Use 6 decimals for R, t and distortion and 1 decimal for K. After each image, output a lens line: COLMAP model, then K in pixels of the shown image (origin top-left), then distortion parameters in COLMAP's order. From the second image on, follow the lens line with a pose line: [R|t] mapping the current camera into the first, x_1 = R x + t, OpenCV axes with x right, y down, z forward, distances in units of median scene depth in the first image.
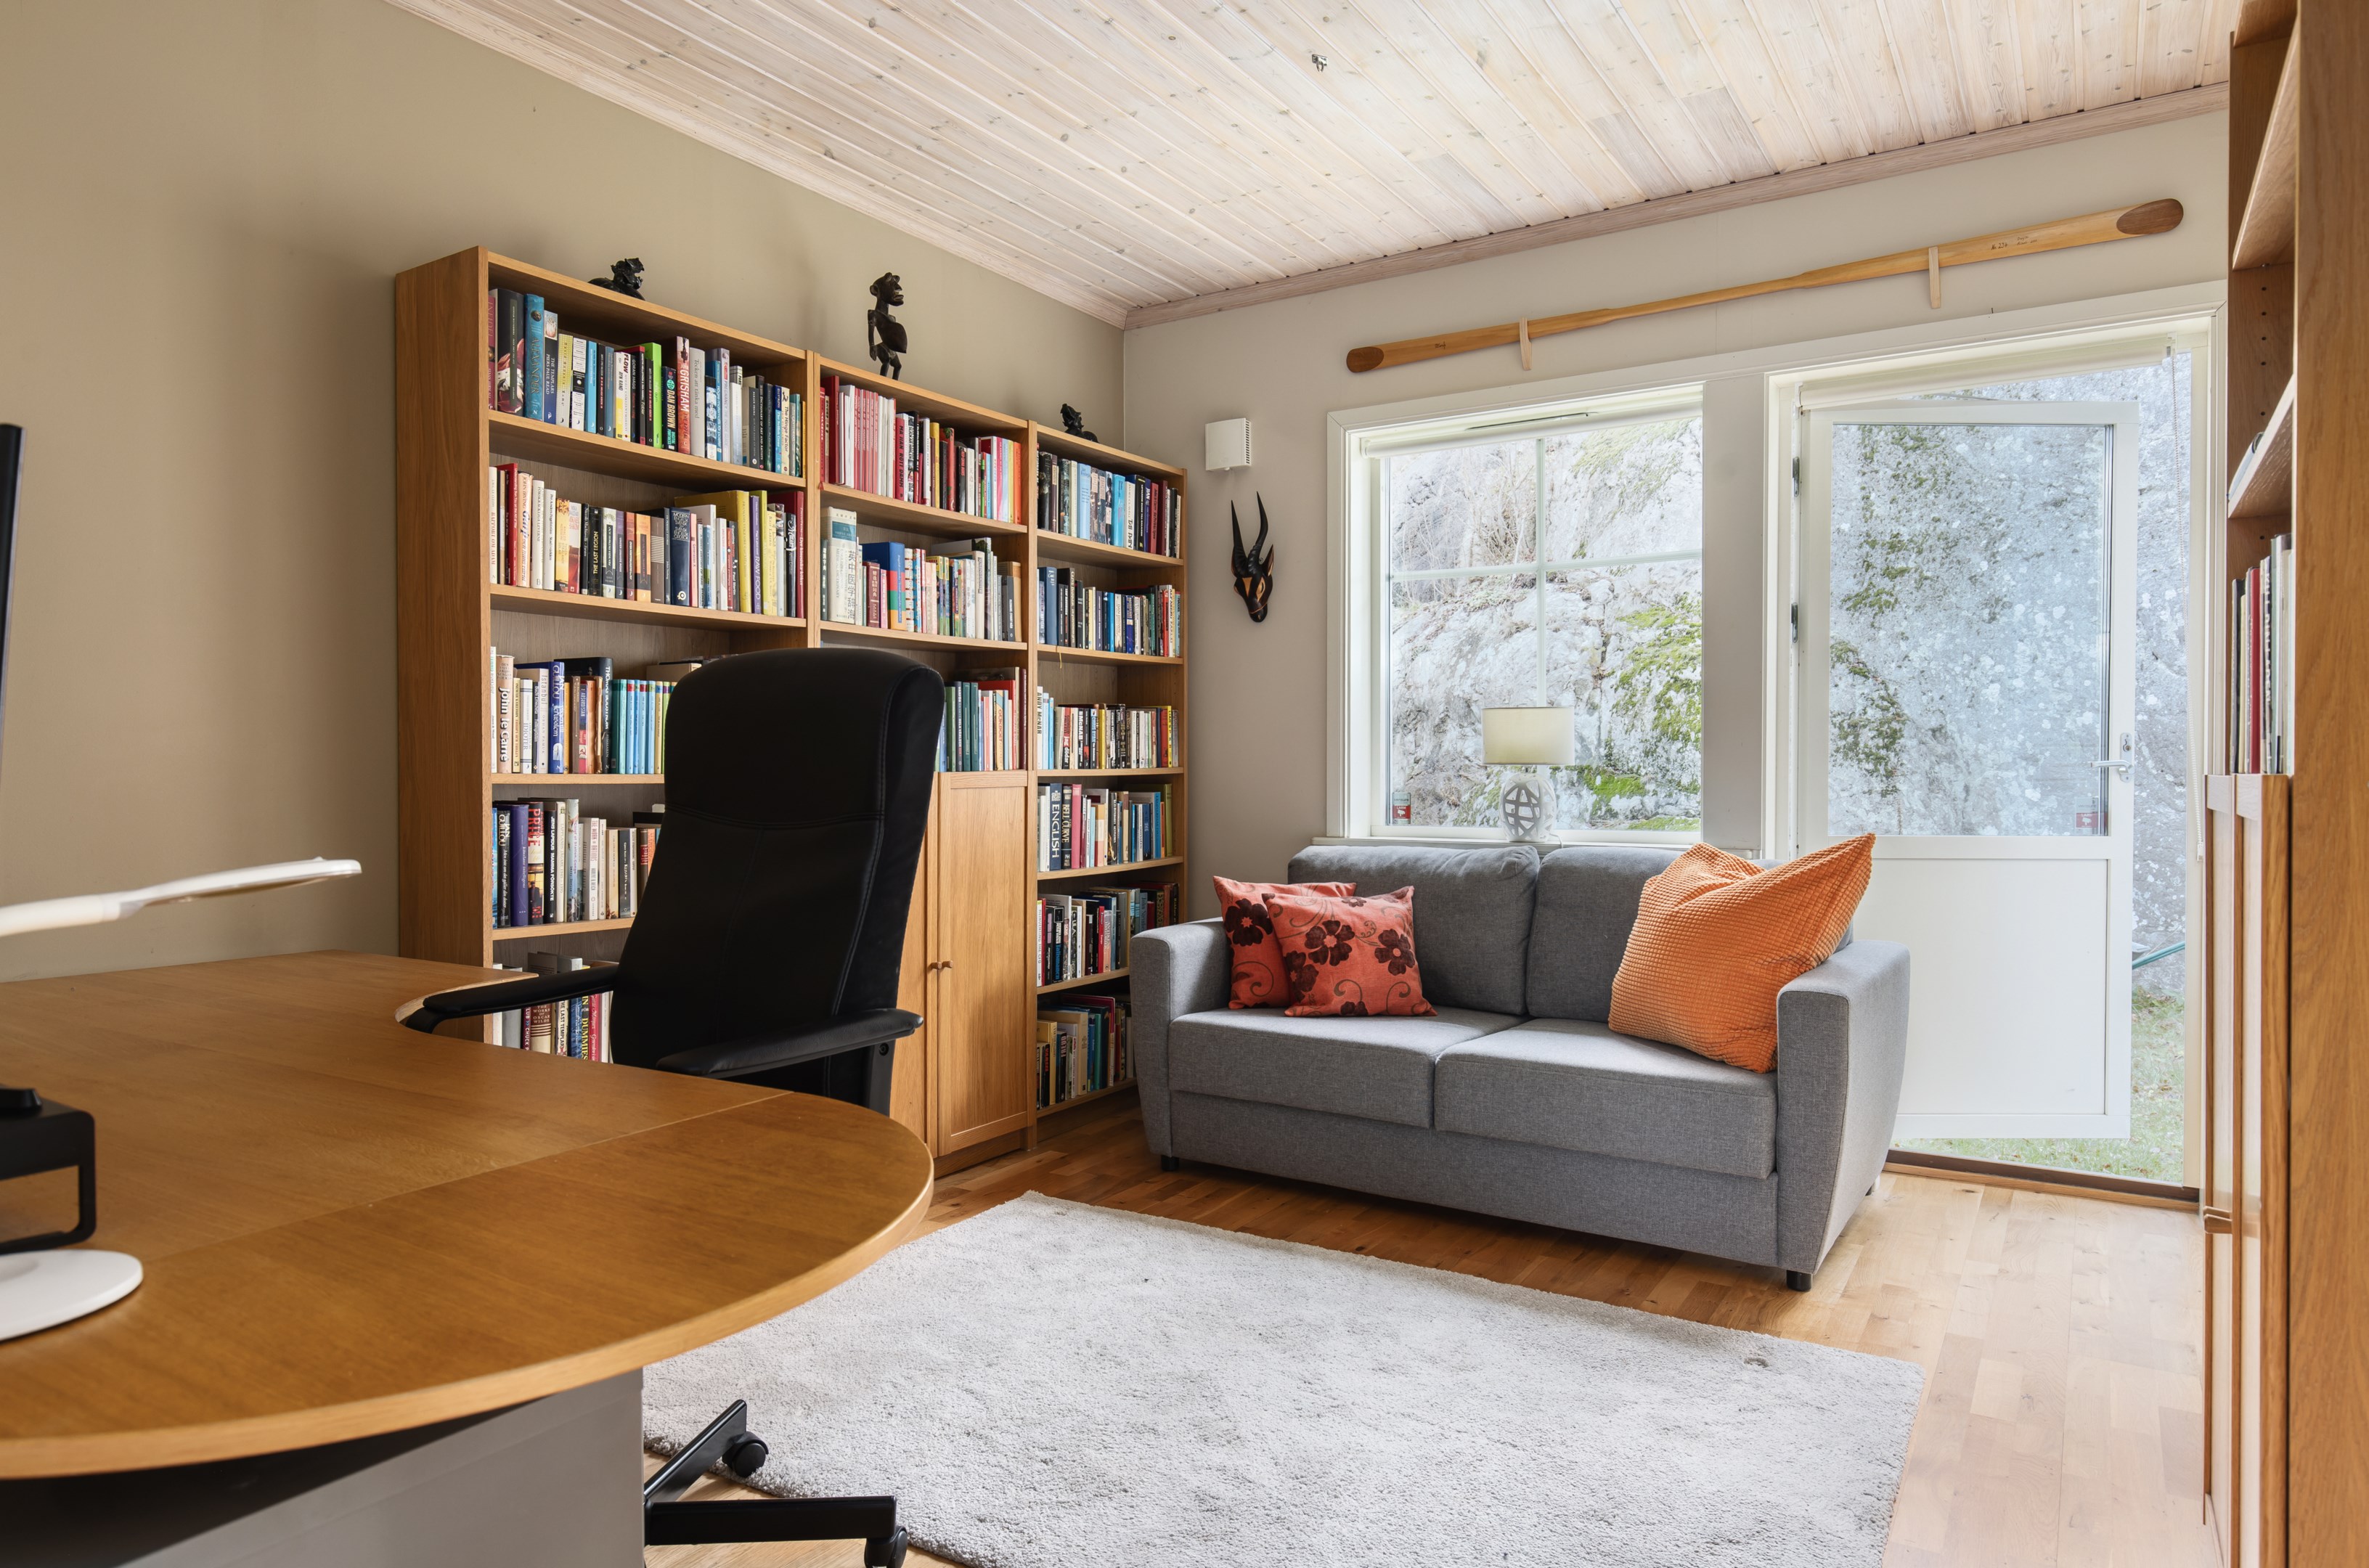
lens RADIAL K [[1417.6, 0, 1181.0], [0, 1417.6, 788.3], [0, 0, 1]] dist [0.004935, 0.001192]
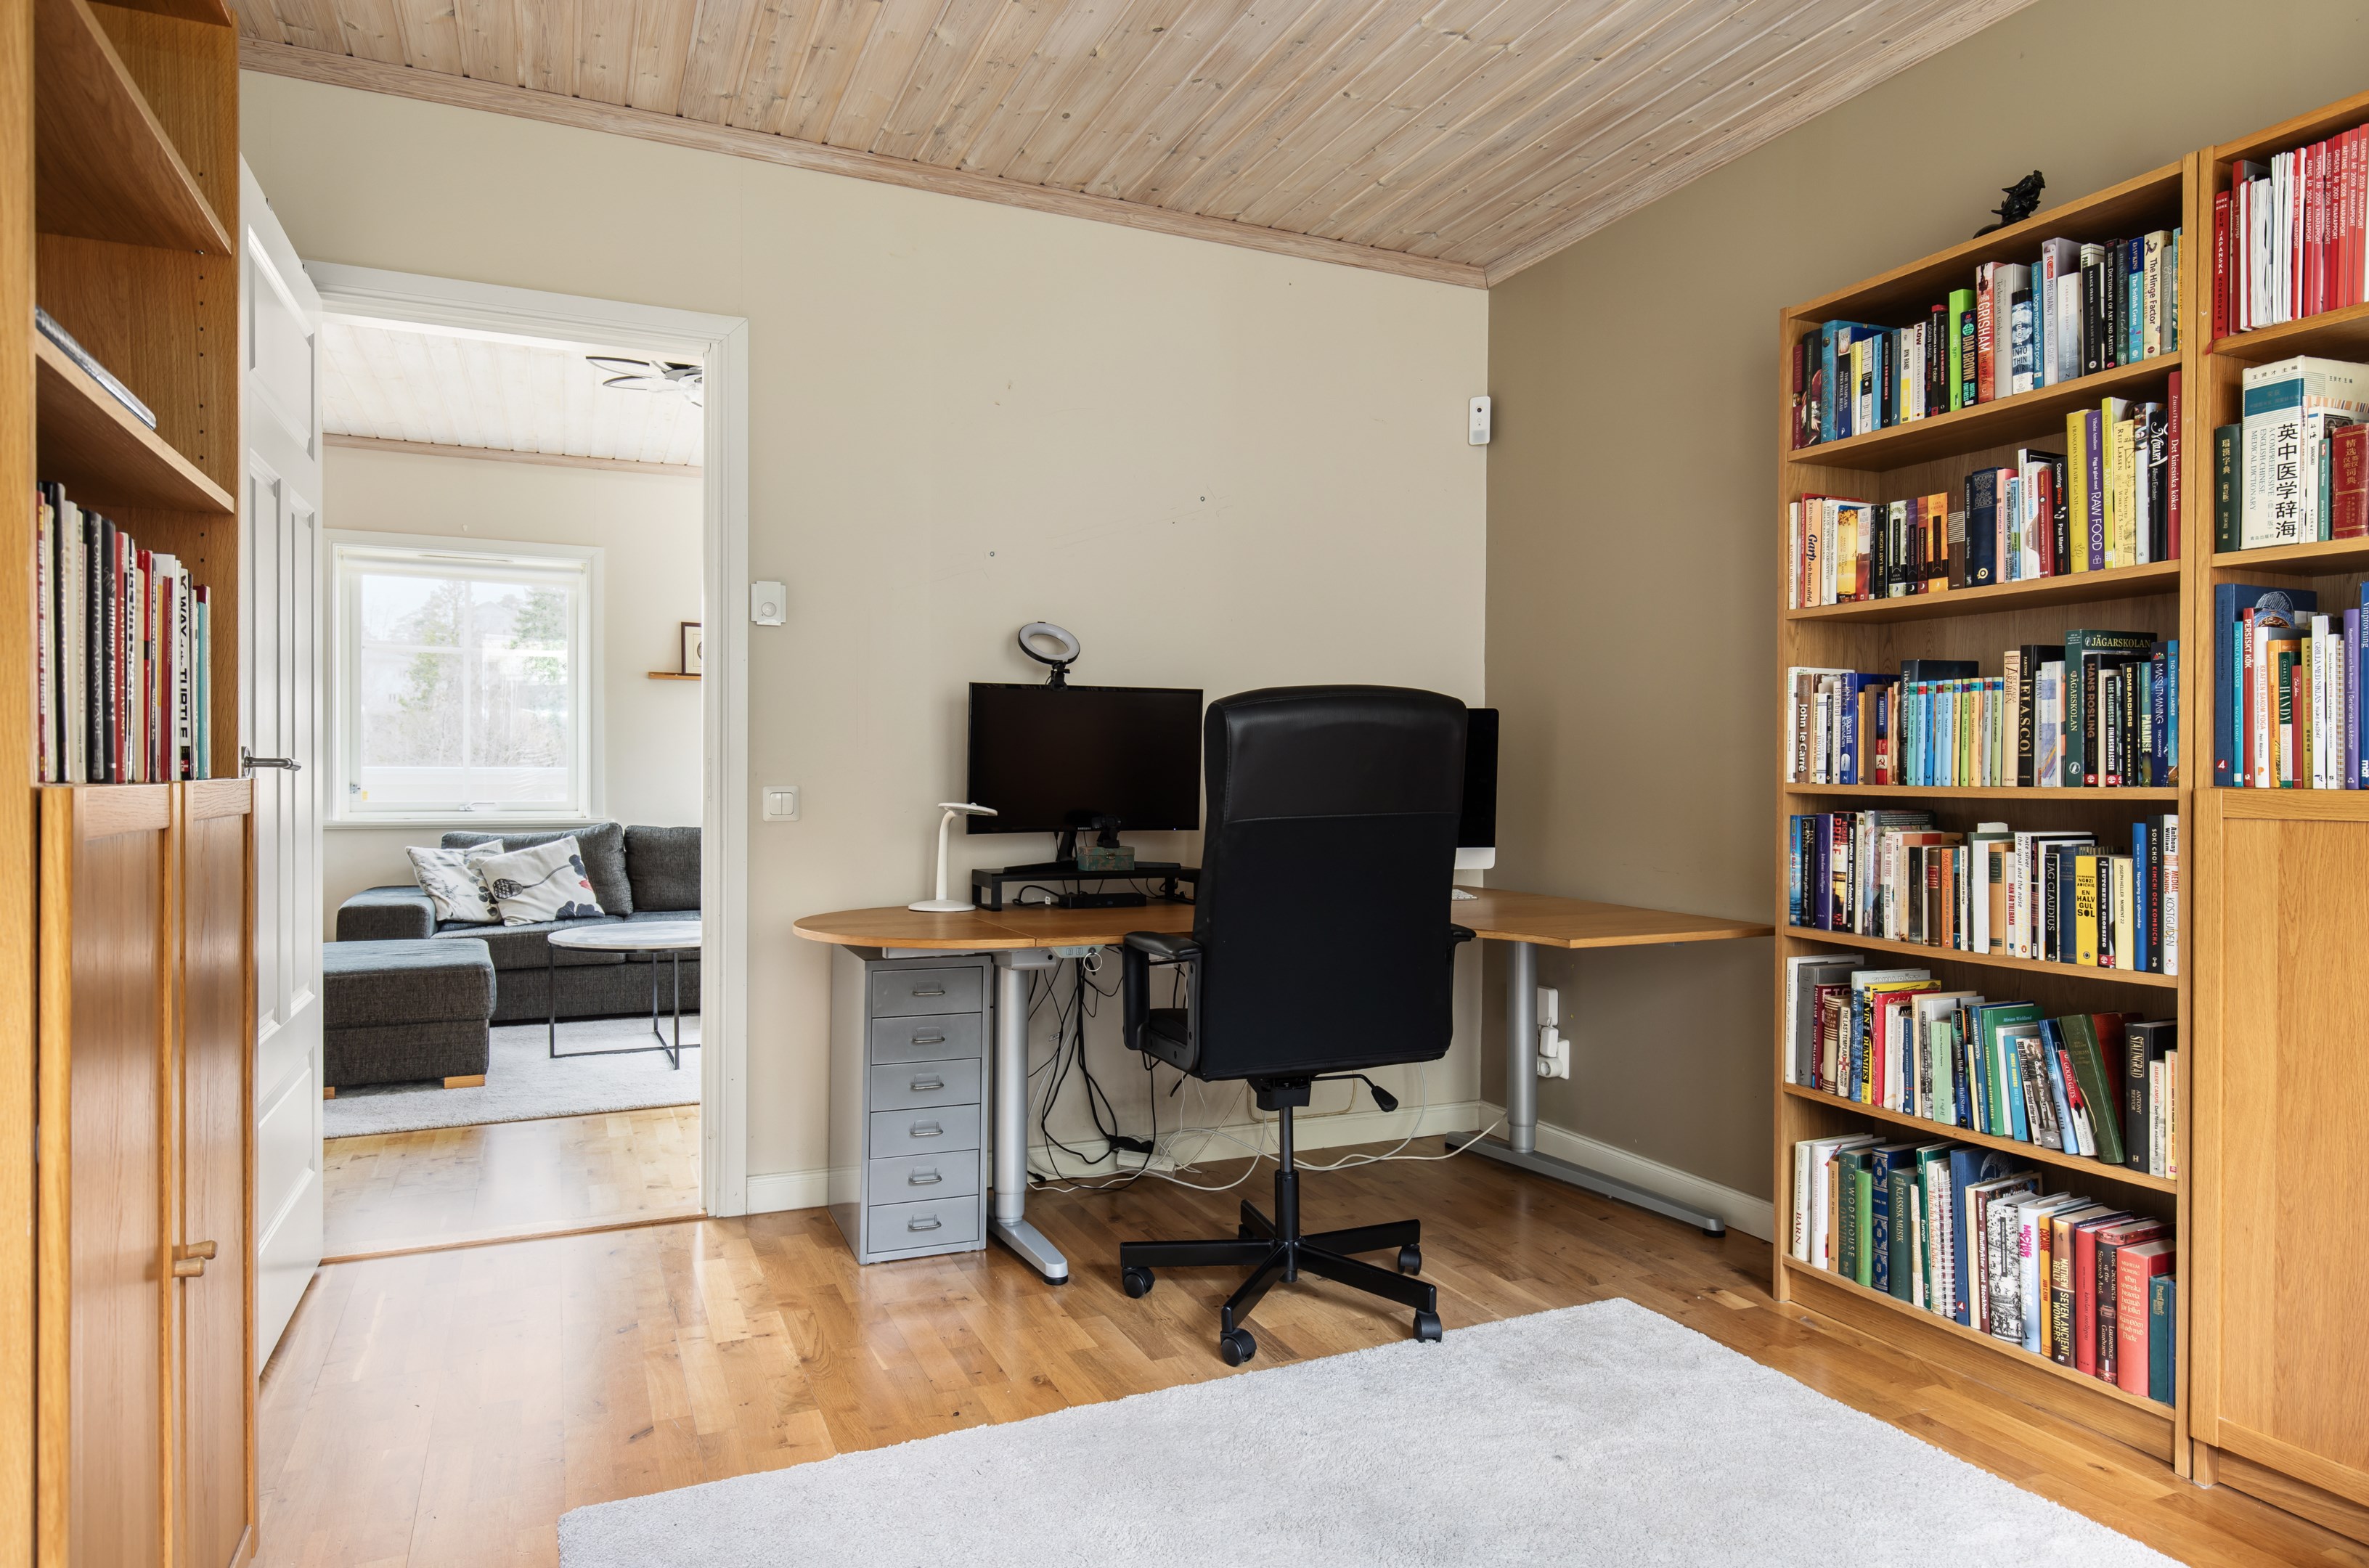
lens RADIAL K [[1417.6, 0, 1181.8], [0, 1417.6, 769.6], [0, 0, 1]] dist [0.004935, 0.001192]
pose [[-0.537720, -0.001736, -0.843122, 0.639391], [-0.011645, 0.999918, 0.005368, -0.019865], [0.843043, 0.012705, -0.537696, 1.107171]]
